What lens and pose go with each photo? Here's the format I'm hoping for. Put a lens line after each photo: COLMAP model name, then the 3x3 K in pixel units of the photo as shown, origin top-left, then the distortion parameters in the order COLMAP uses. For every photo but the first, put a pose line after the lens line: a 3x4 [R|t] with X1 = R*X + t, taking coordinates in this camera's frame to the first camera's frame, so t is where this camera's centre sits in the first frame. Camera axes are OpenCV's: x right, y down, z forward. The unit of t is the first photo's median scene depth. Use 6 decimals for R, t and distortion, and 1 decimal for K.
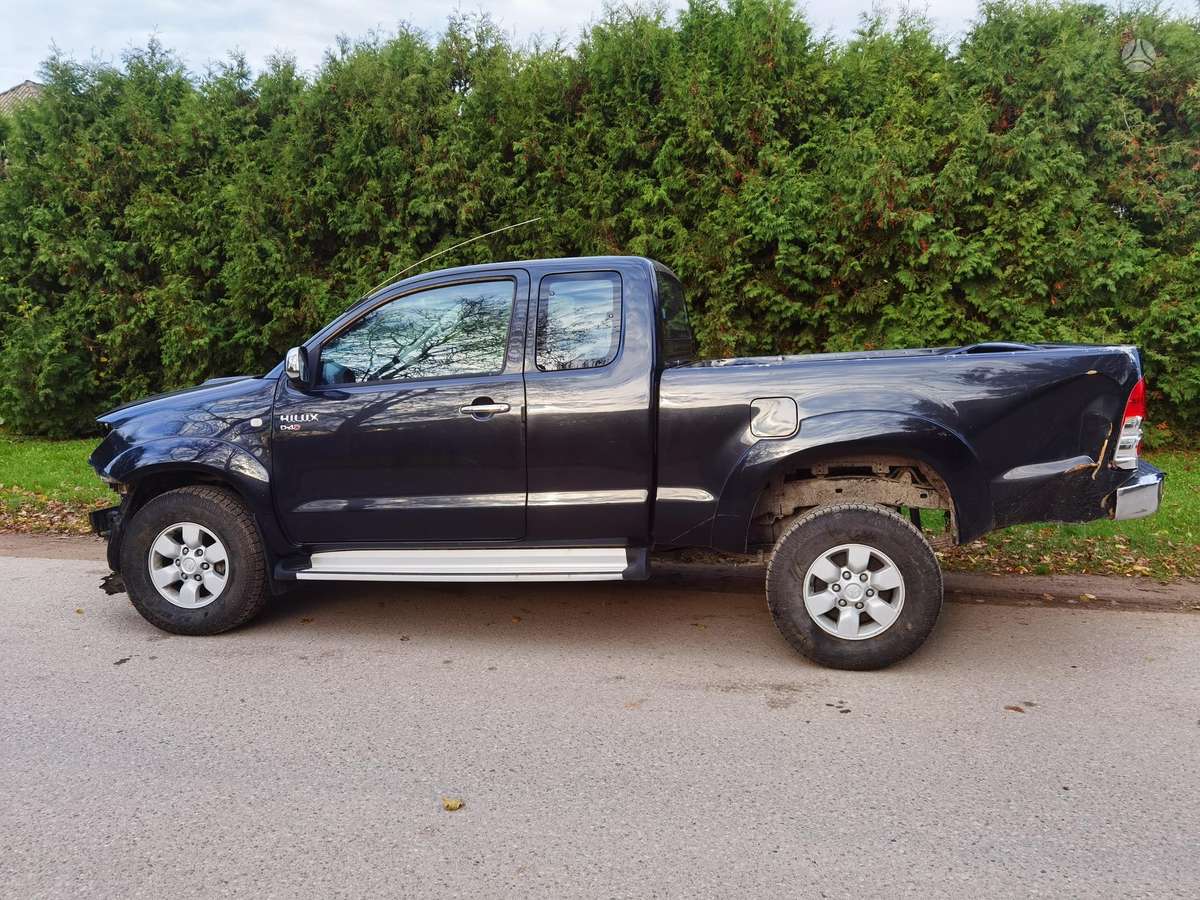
lens RADIAL K [[953.0, 0, 604.5], [0, 953.0, 449.1], [0, 0, 1]] dist [0.015534, -0.006978]
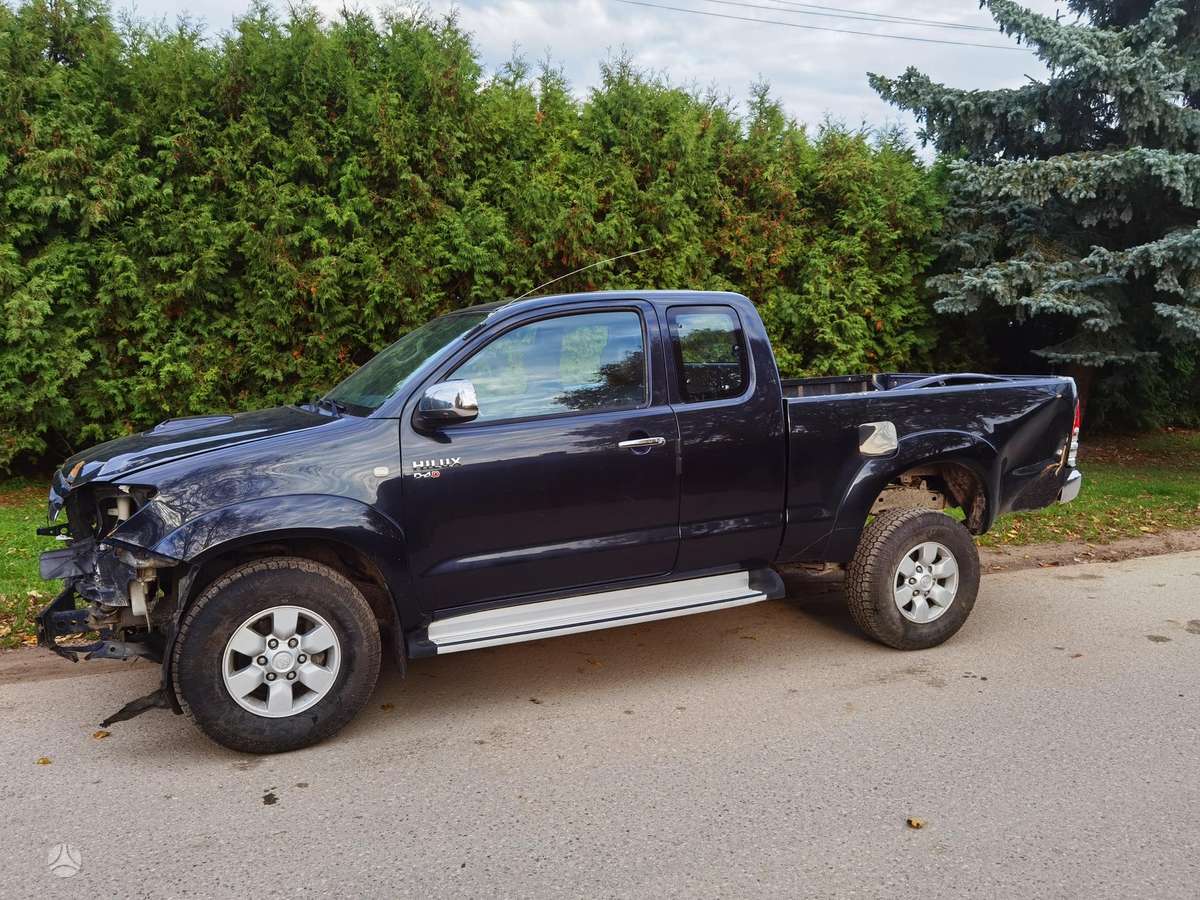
lens RADIAL K [[953.0, 0, 604.5], [0, 953.0, 449.1], [0, 0, 1]] dist [0.015534, -0.006978]
pose [[0.822332, -0.044543, 0.567262, -0.276494], [0.060860, 0.998098, -0.009853, -0.011124], [-0.565744, 0.042626, 0.823478, 0.088634]]
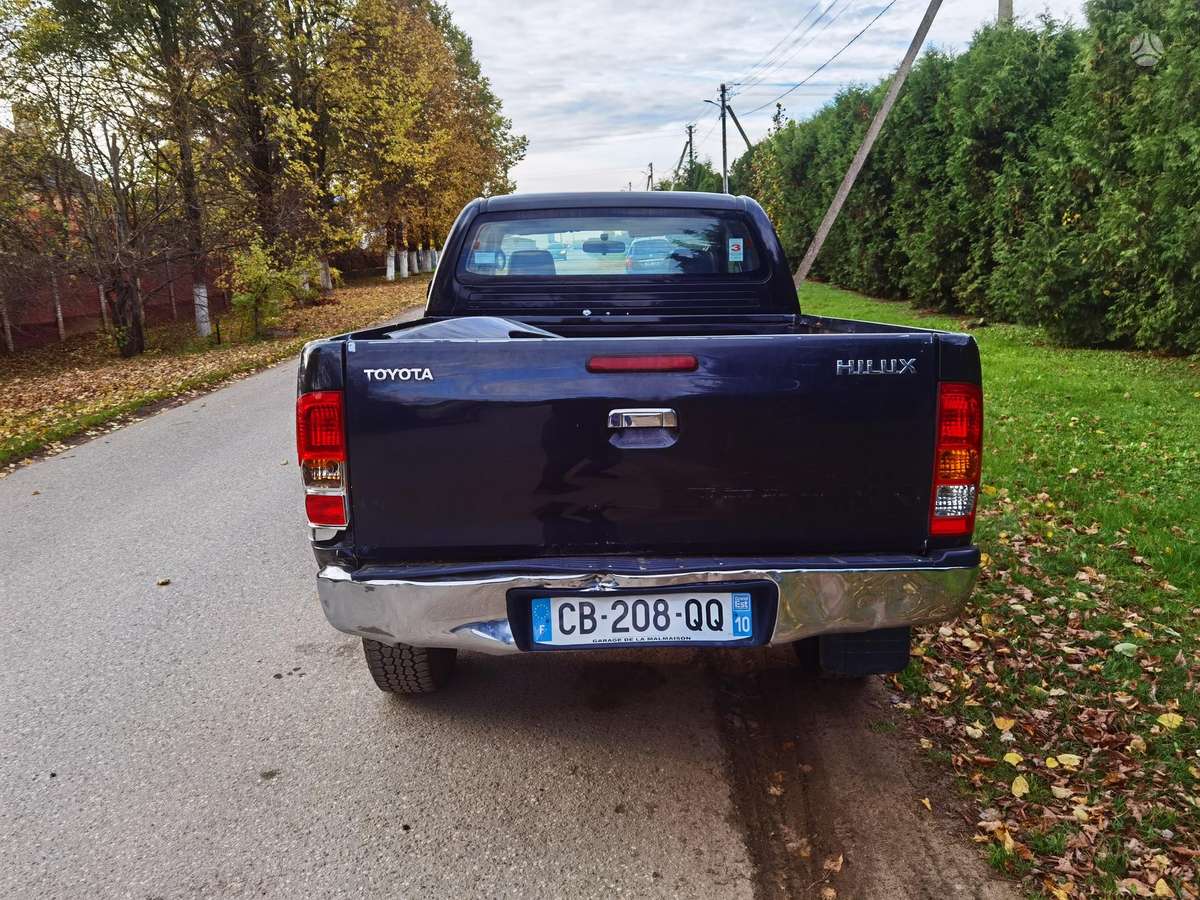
lens RADIAL K [[949.0, 0, 604.3], [0, 949.0, 455.2], [0, 0, 1]] dist [0.034399, -0.033654]
pose [[0.212771, 0.220481, -0.951902, 0.403614], [-0.107977, 0.973548, 0.201359, -0.061579], [0.971118, 0.059941, 0.230950, 0.364678]]
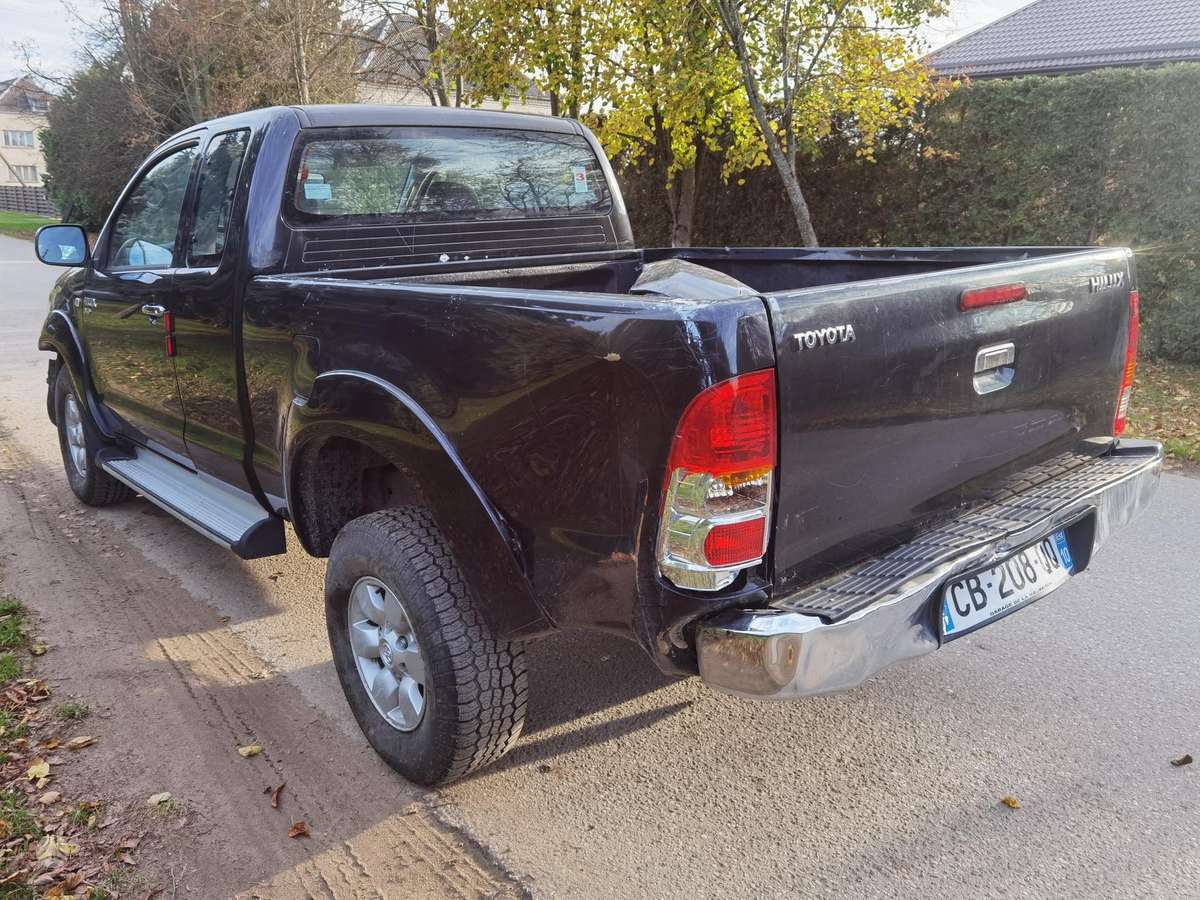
lens RADIAL K [[953.0, 0, 604.5], [0, 953.0, 449.1], [0, 0, 1]] dist [0.015534, -0.006978]
pose [[0.787372, 0.169846, -0.592620, 0.261941], [-0.069823, 0.979682, 0.188009, -0.041126], [0.612512, -0.106655, 0.783233, 0.227958]]
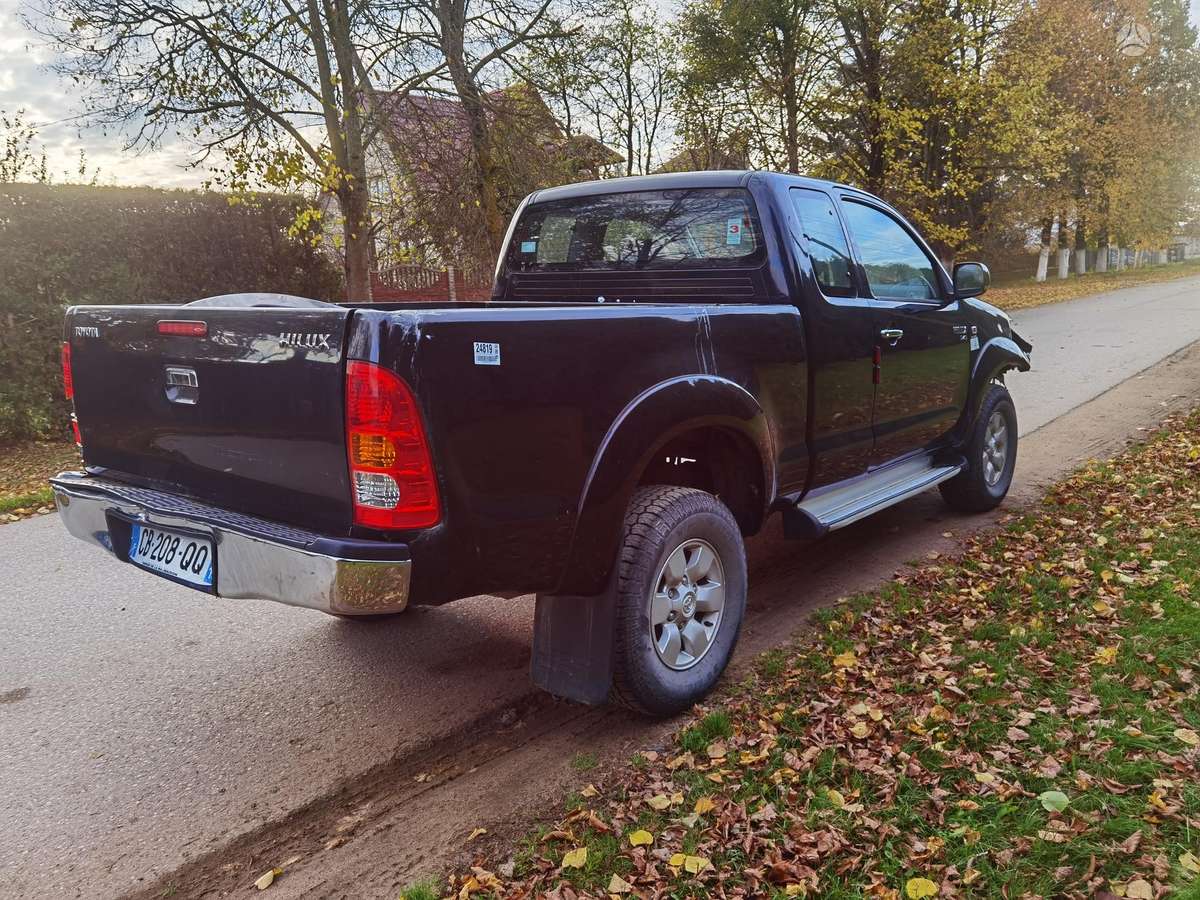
lens RADIAL K [[953.0, 0, 604.5], [0, 953.0, 449.1], [0, 0, 1]] dist [0.015534, -0.006978]
pose [[-0.460102, 0.196112, -0.865937, 0.368331], [-0.068438, 0.964566, 0.254813, -0.079134], [0.885225, 0.176503, -0.430377, 0.615416]]
